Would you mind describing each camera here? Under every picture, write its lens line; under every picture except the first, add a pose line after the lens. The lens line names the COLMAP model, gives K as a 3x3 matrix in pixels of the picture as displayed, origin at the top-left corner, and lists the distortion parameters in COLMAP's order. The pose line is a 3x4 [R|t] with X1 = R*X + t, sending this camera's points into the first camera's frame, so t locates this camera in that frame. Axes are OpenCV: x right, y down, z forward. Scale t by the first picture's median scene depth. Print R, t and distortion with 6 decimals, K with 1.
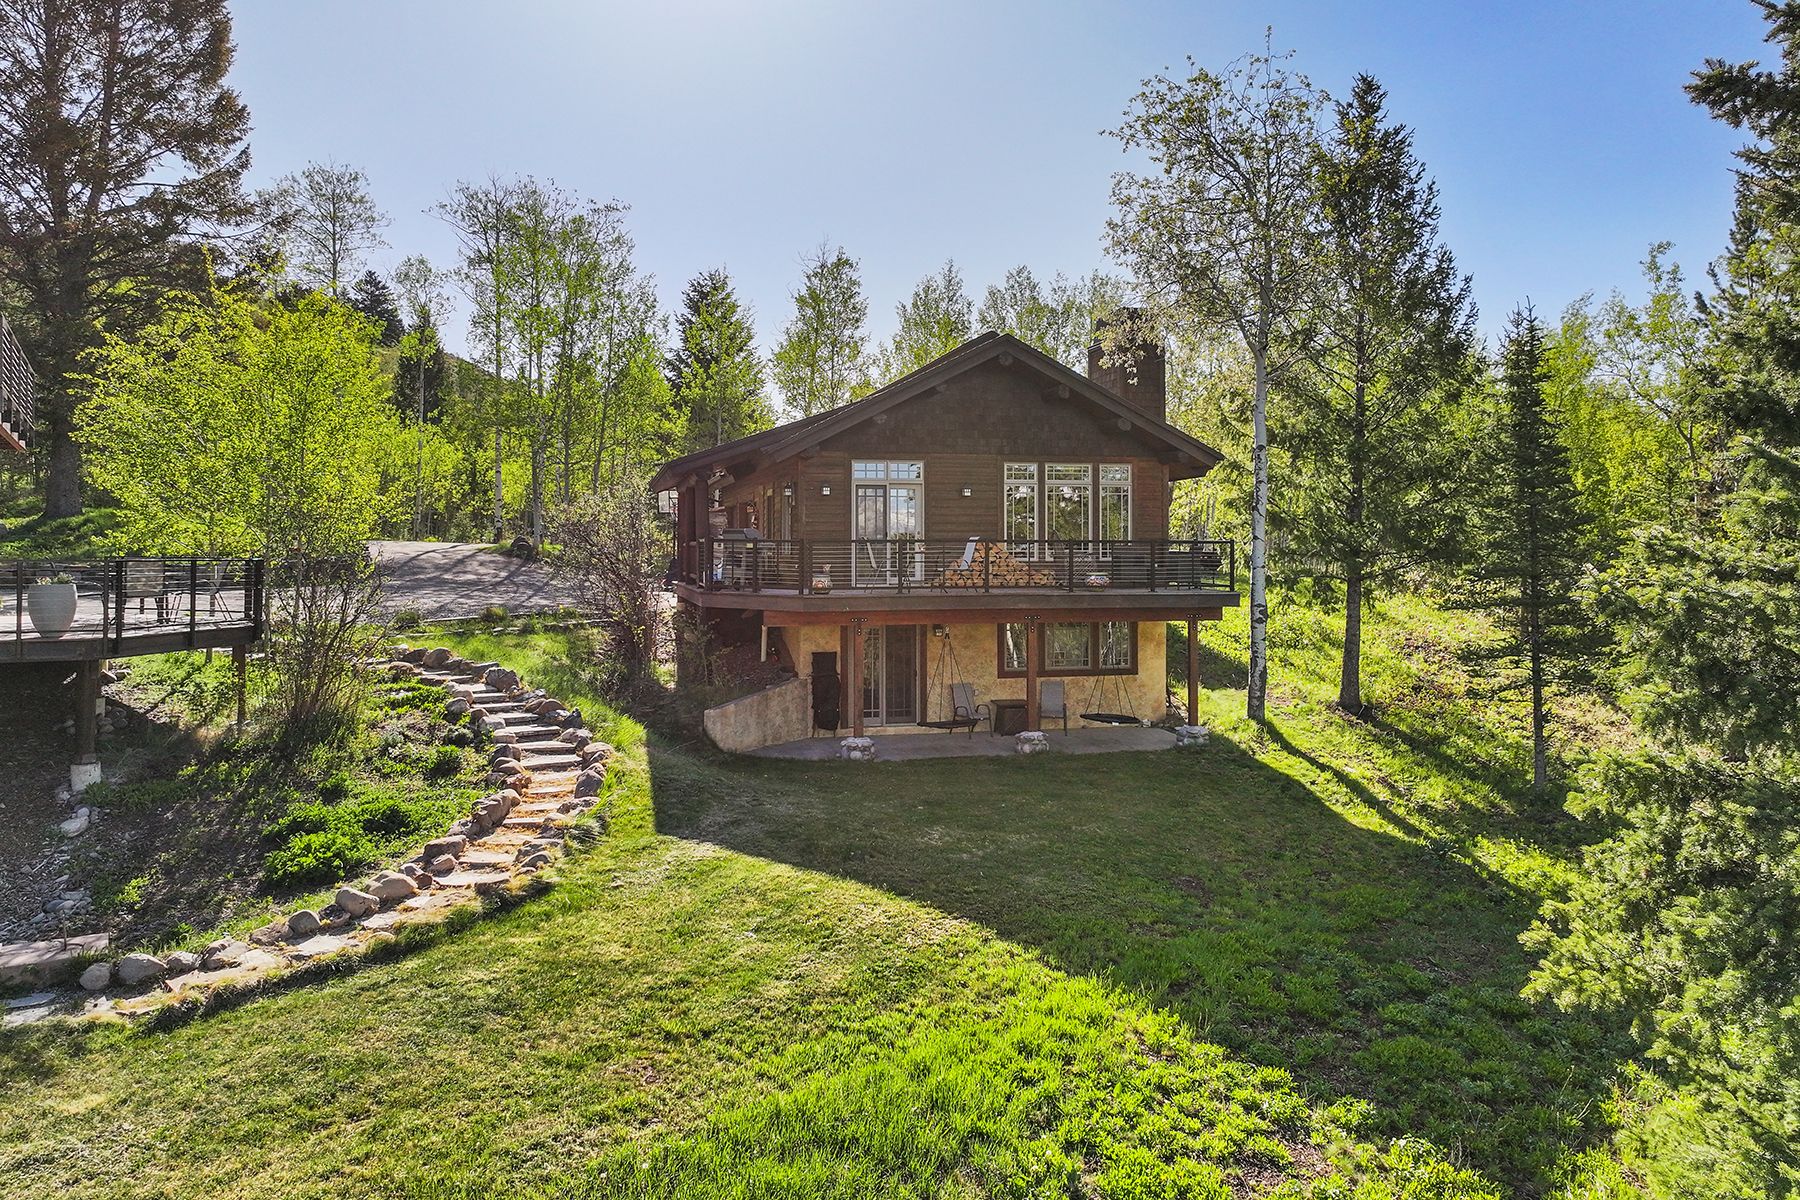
lens RADIAL K [[1296.3, 0, 900.9], [0, 1296.3, 544.6], [0, 0, 1]] dist [-0.001192, 0.010440]
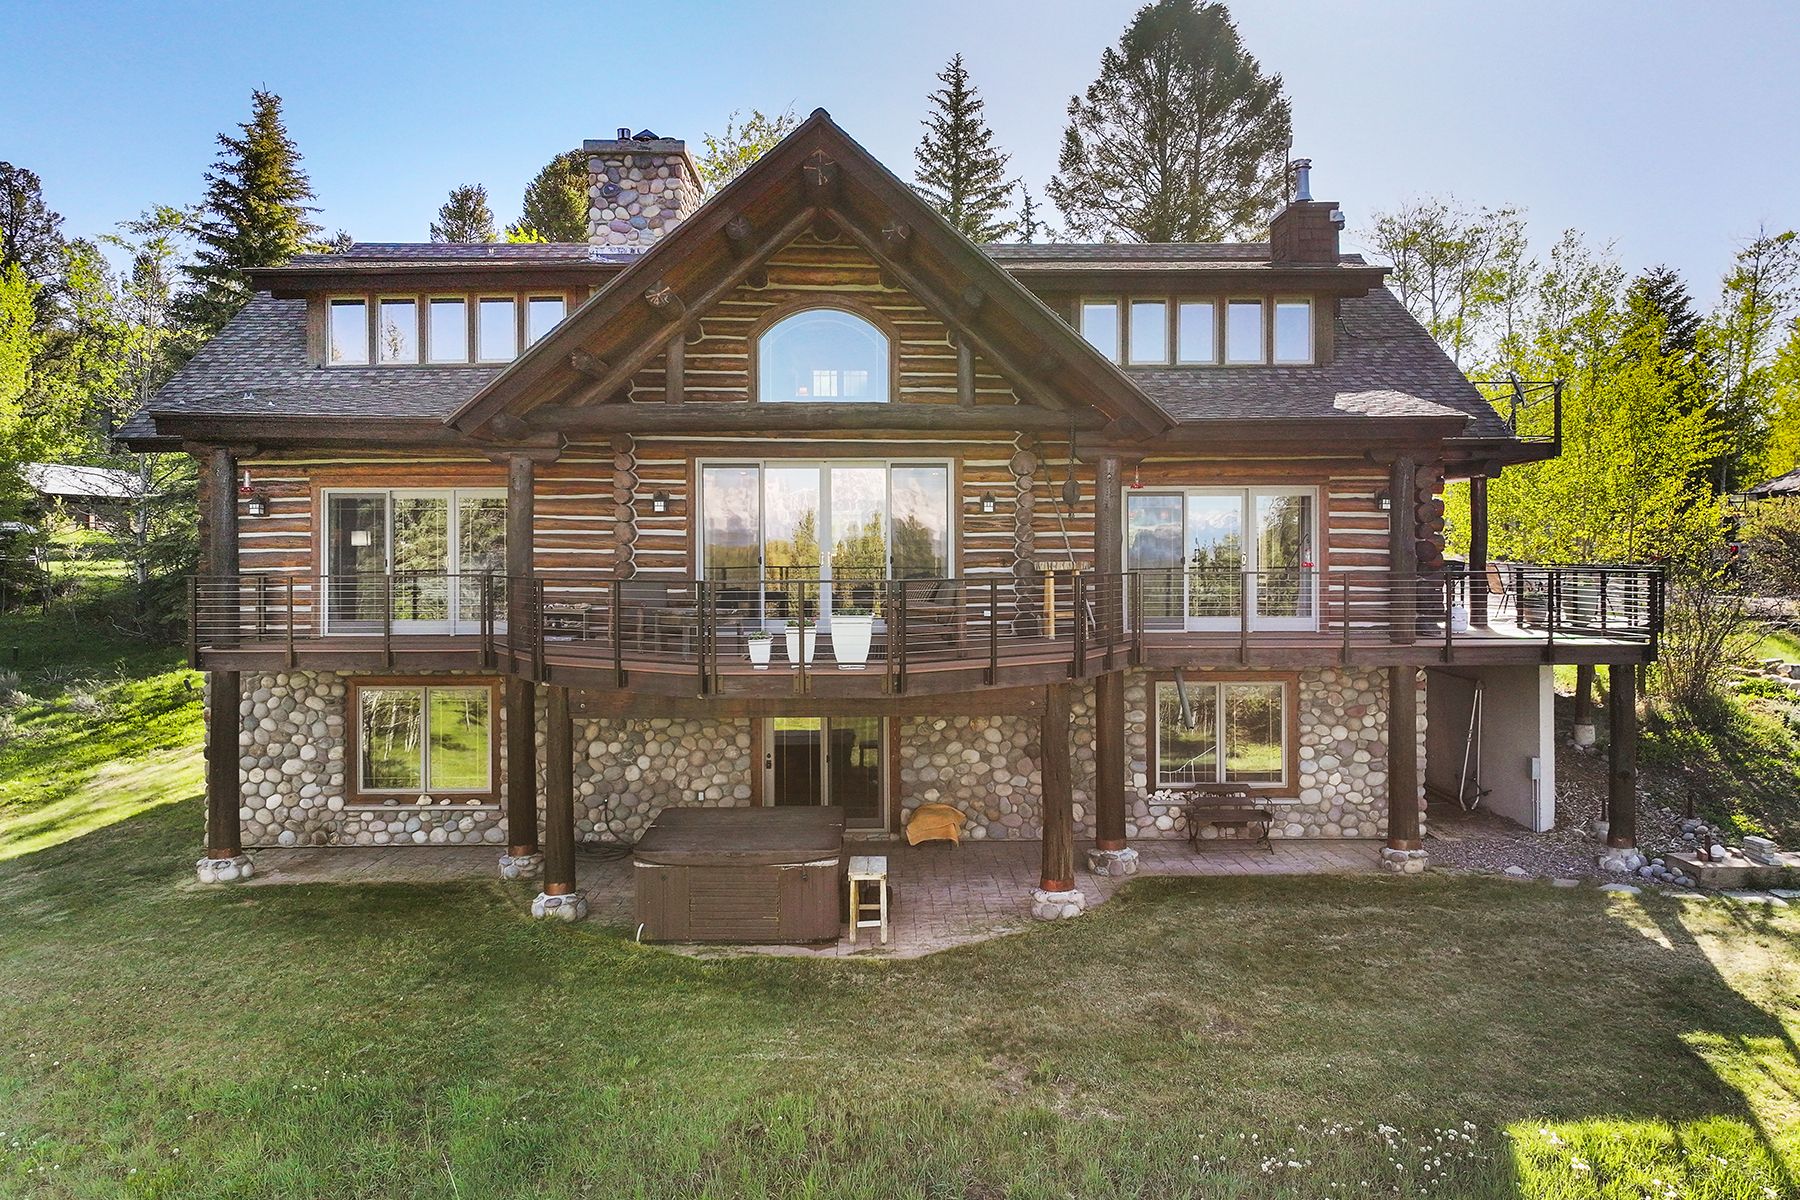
lens RADIAL K [[1290.3, 0, 898.2], [0, 1290.3, 557.3], [0, 0, 1]] dist [0.006306, 0.001638]
pose [[0.870193, 0.000520, -0.492710, -0.391383], [0.004531, 0.999949, 0.009057, -0.008324], [0.492689, -0.010114, 0.870146, -0.304077]]
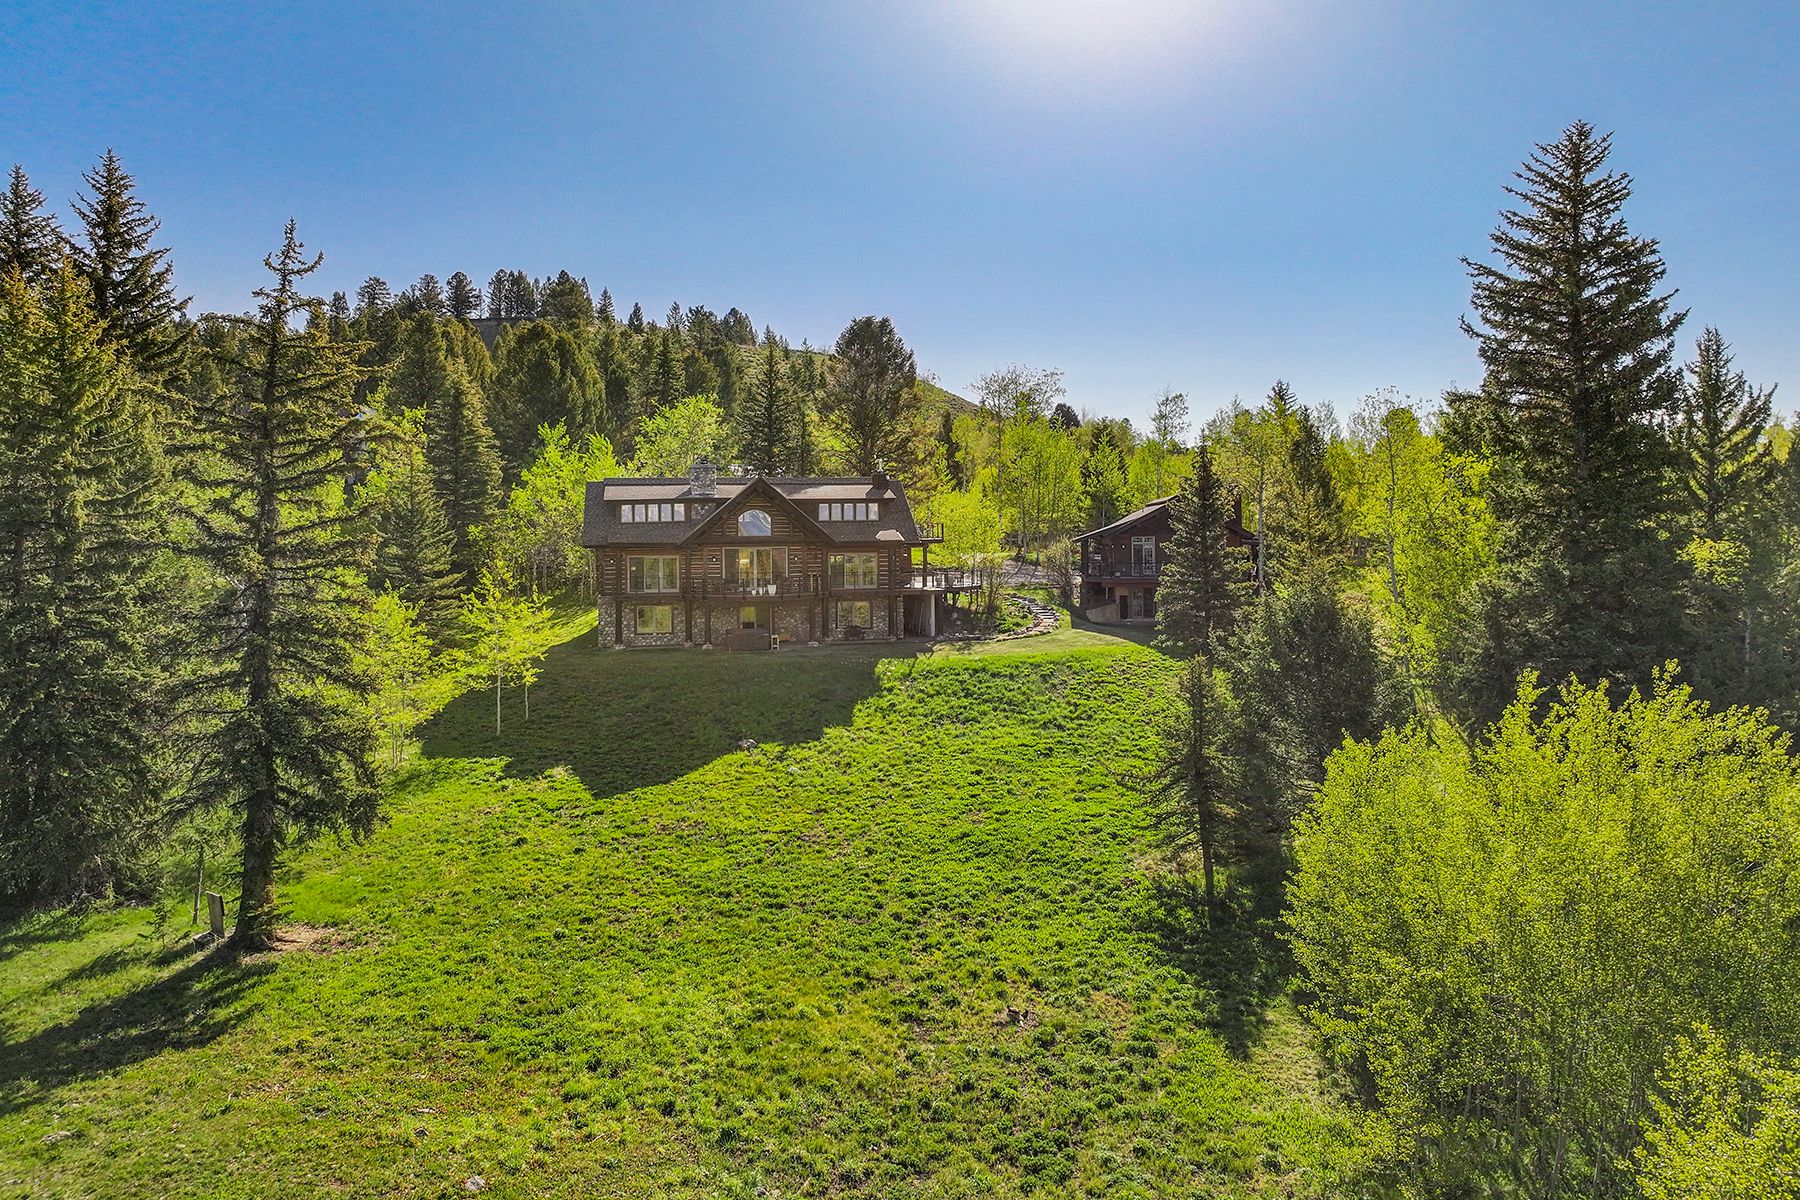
lens RADIAL K [[1275.5, 0, 909.6], [0, 1275.5, 522.5], [0, 0, 1]] dist [-0.009605, 0.002787]
pose [[0.946417, -0.012369, -0.322711, 0.498372], [0.011441, 0.999923, -0.004771, -0.097708], [0.322745, 0.000823, 0.946485, -2.358414]]
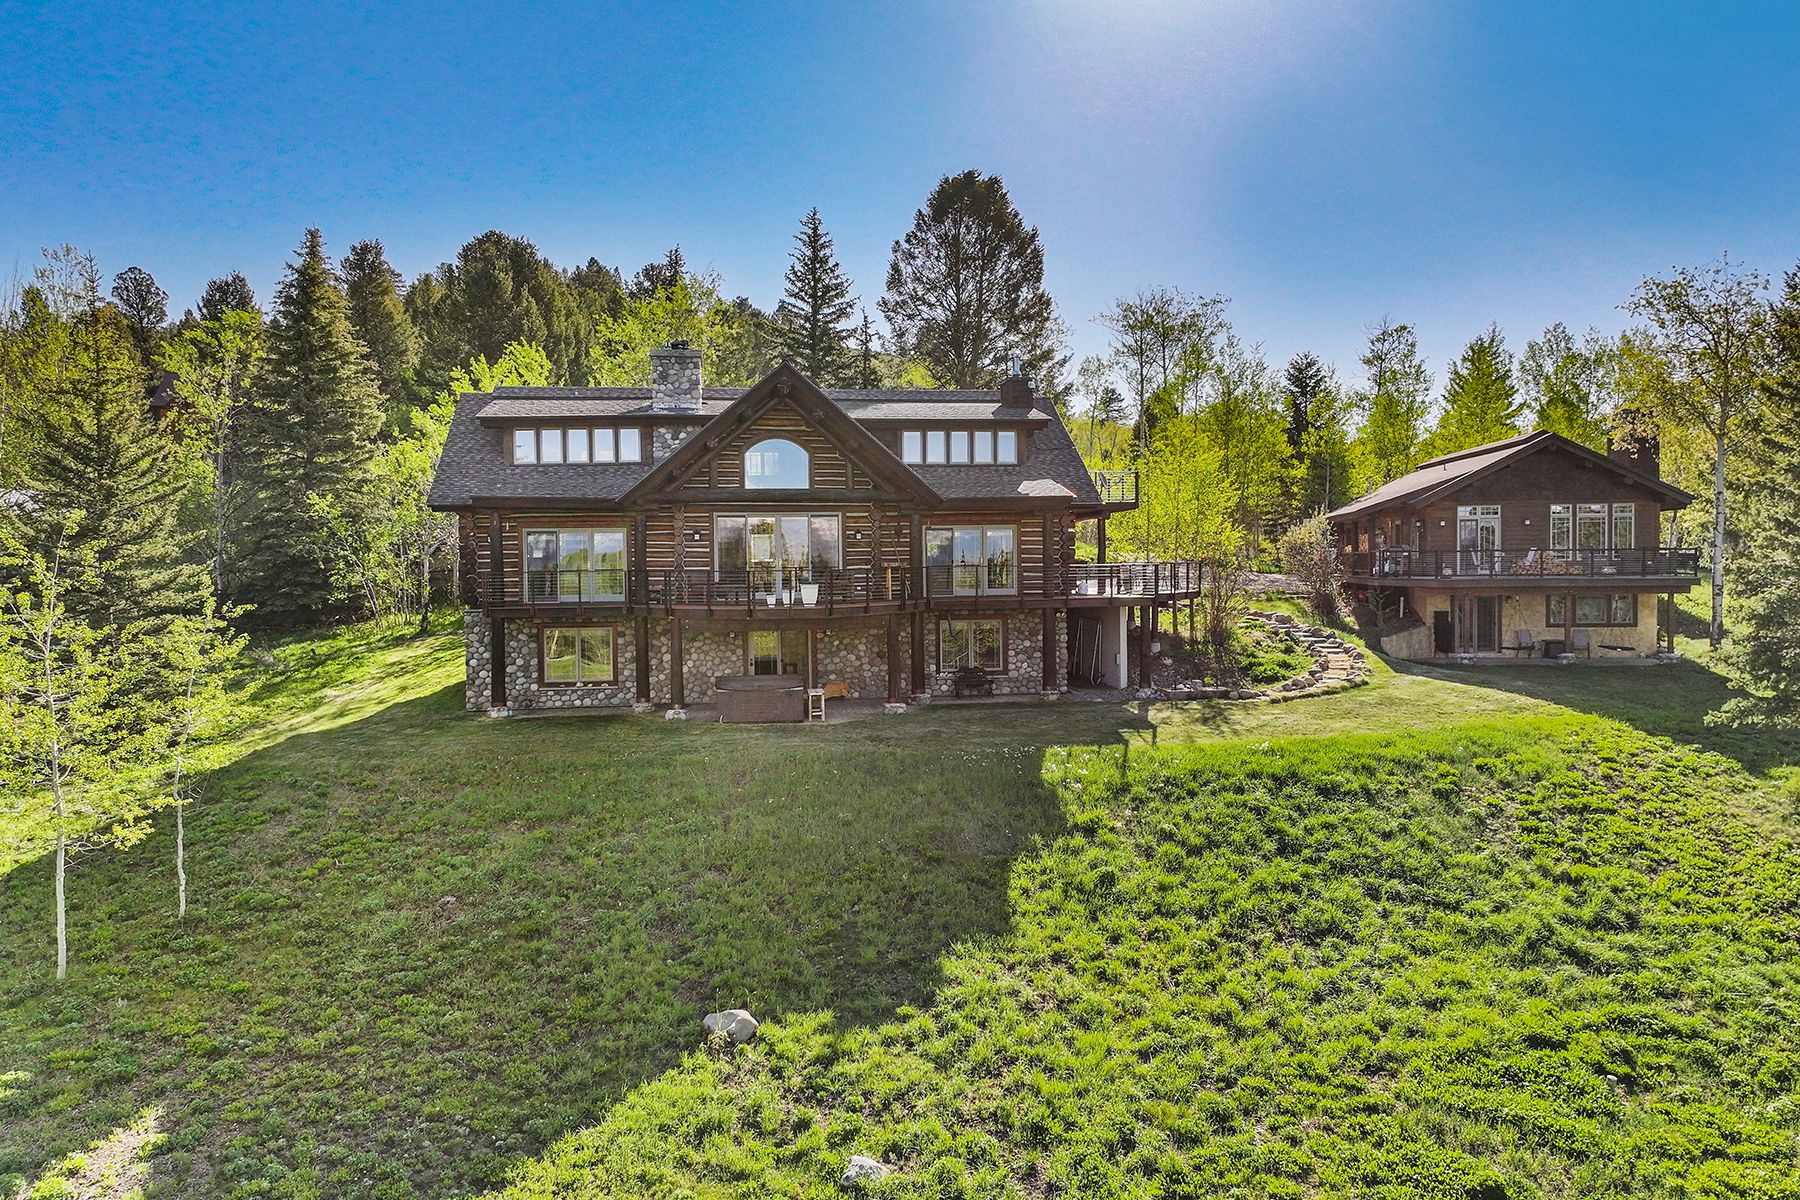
lens RADIAL K [[1274.2, 0, 904.1], [0, 1274.2, 599.9], [0, 0, 1]] dist [0.007913, 0.003315]
pose [[0.930490, 0.002171, -0.366312, -0.110208], [0.012464, 0.999216, 0.037582, -0.011057], [0.366106, -0.039535, 0.929733, -1.015599]]
